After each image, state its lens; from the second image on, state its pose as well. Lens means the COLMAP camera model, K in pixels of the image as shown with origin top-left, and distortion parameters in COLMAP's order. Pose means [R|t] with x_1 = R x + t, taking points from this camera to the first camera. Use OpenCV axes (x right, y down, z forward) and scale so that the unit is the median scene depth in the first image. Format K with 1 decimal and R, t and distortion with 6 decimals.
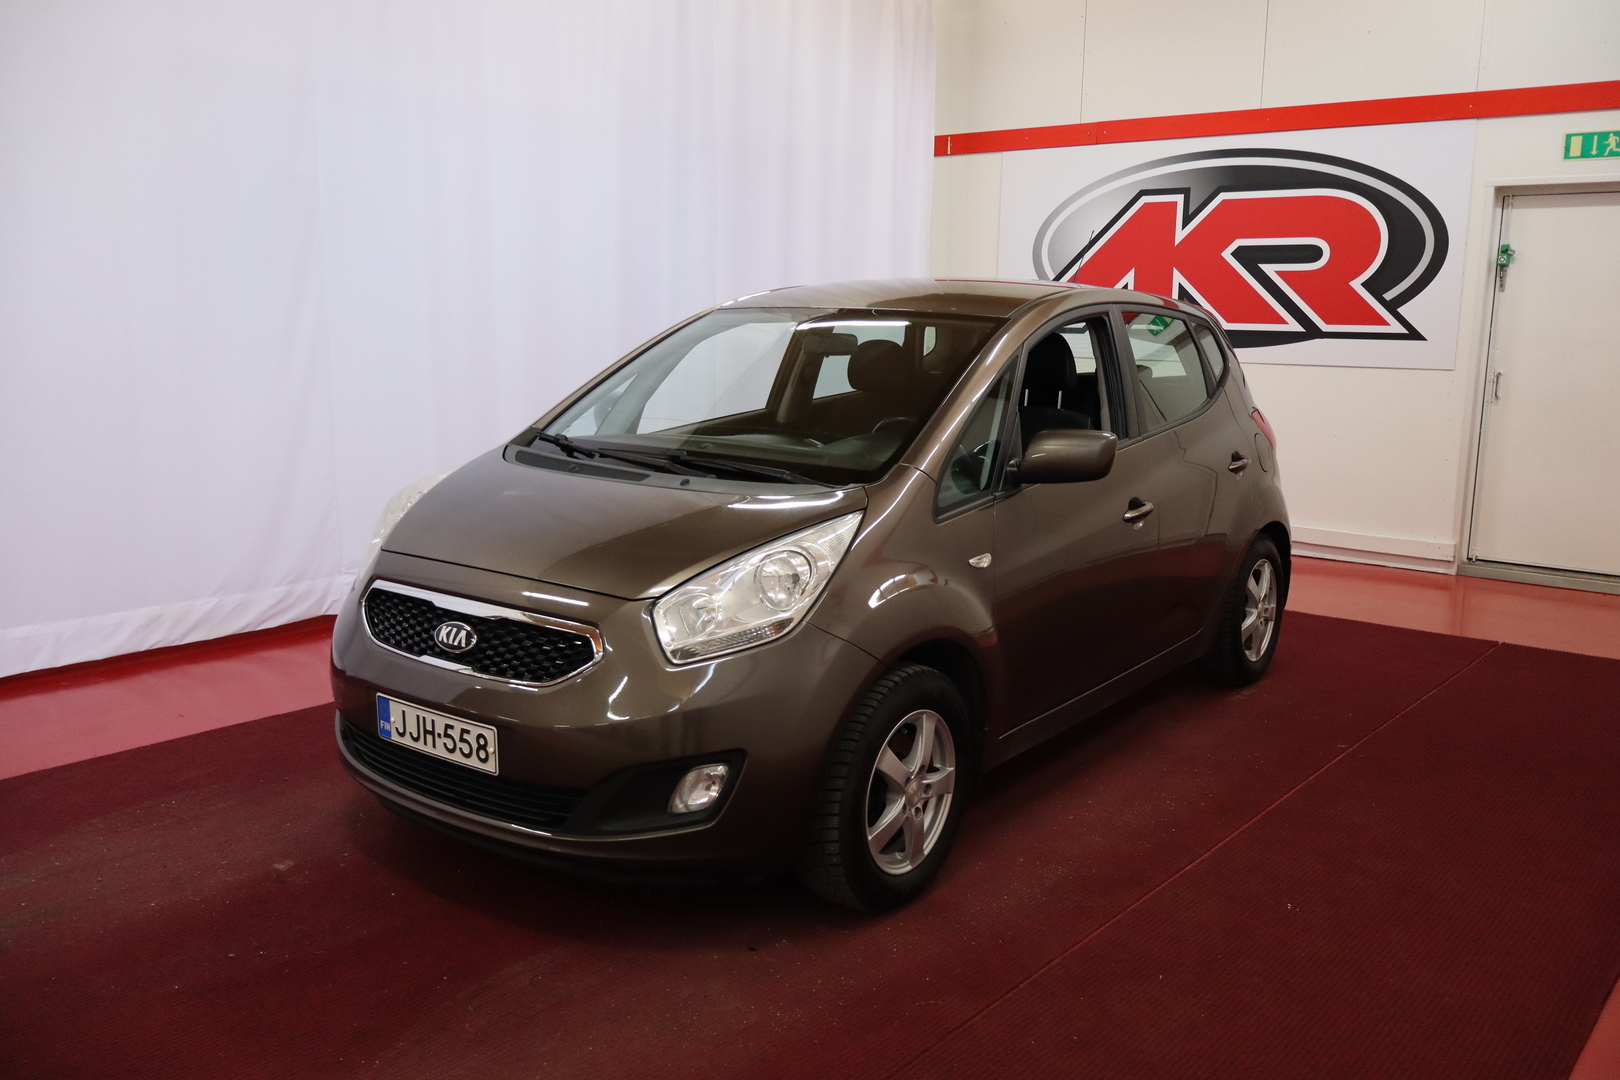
lens RADIAL K [[1359.3, 0, 816.2], [0, 1359.3, 543.2], [0, 0, 1]] dist [0.010102, 0.003787]
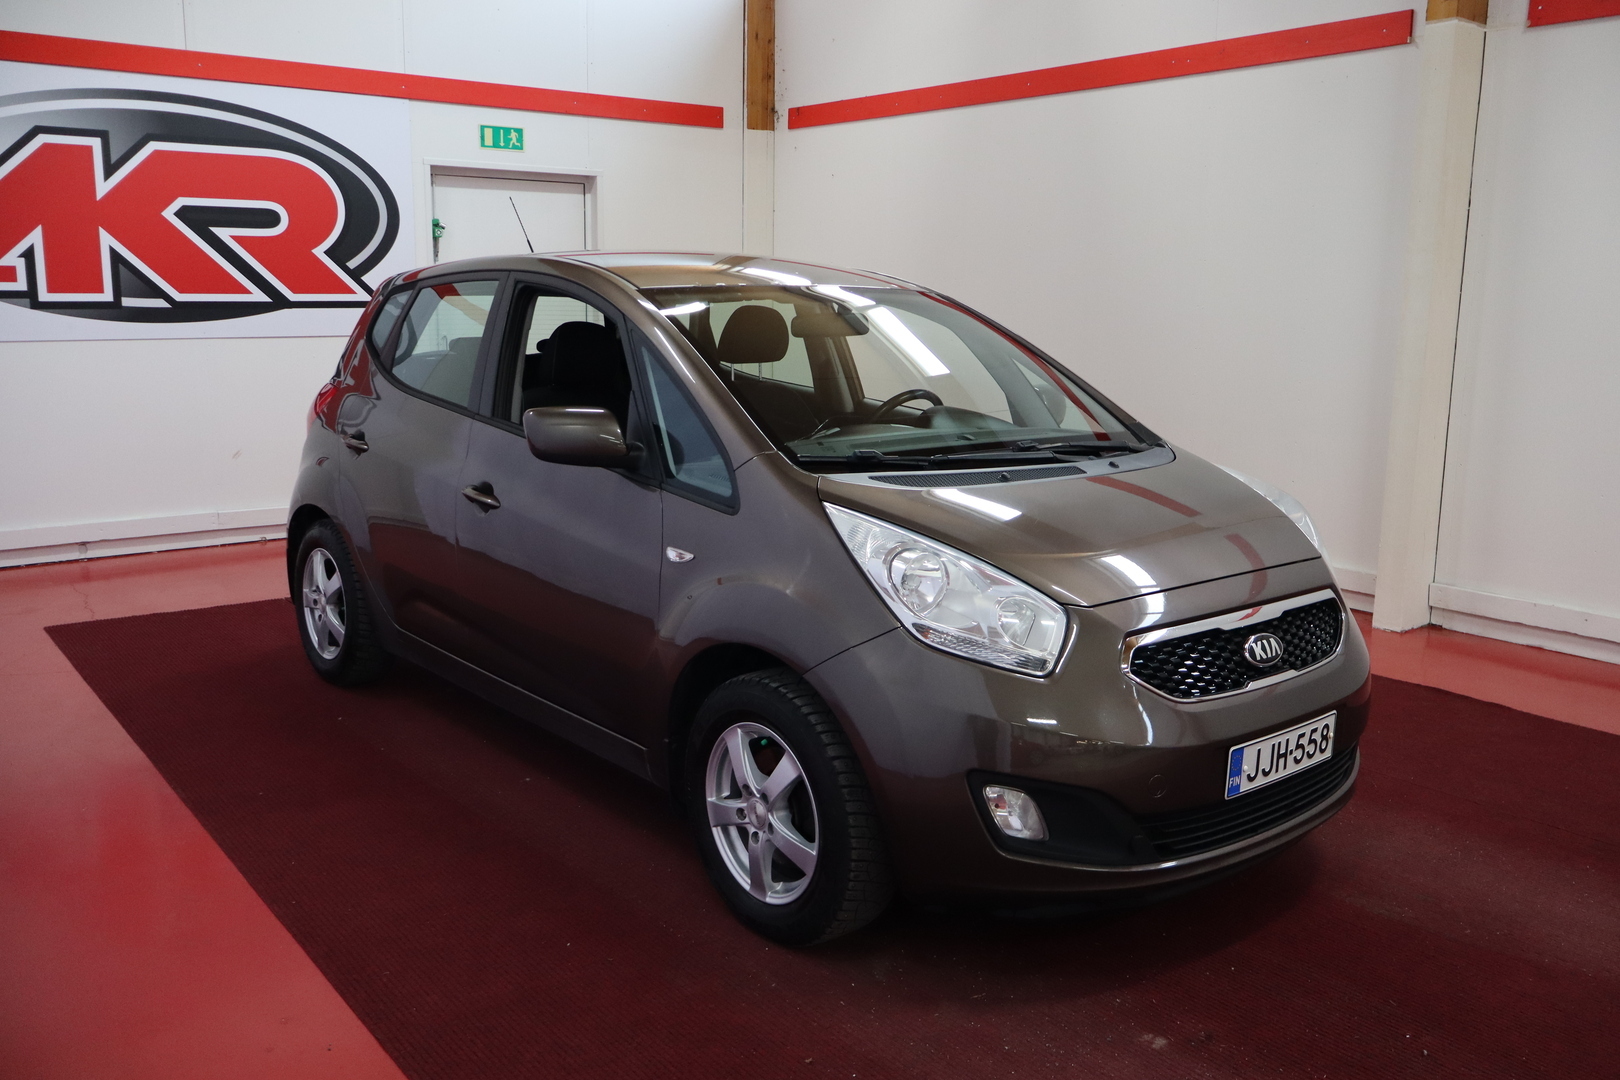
lens RADIAL K [[1359.3, 0, 815.1], [0, 1359.3, 536.9], [0, 0, 1]] dist [0.010102, 0.003787]
pose [[0.230968, -0.188882, 0.954451, -1.099244], [0.164856, 0.974389, 0.152934, -0.180039], [-0.958893, 0.122025, 0.256191, 0.954514]]
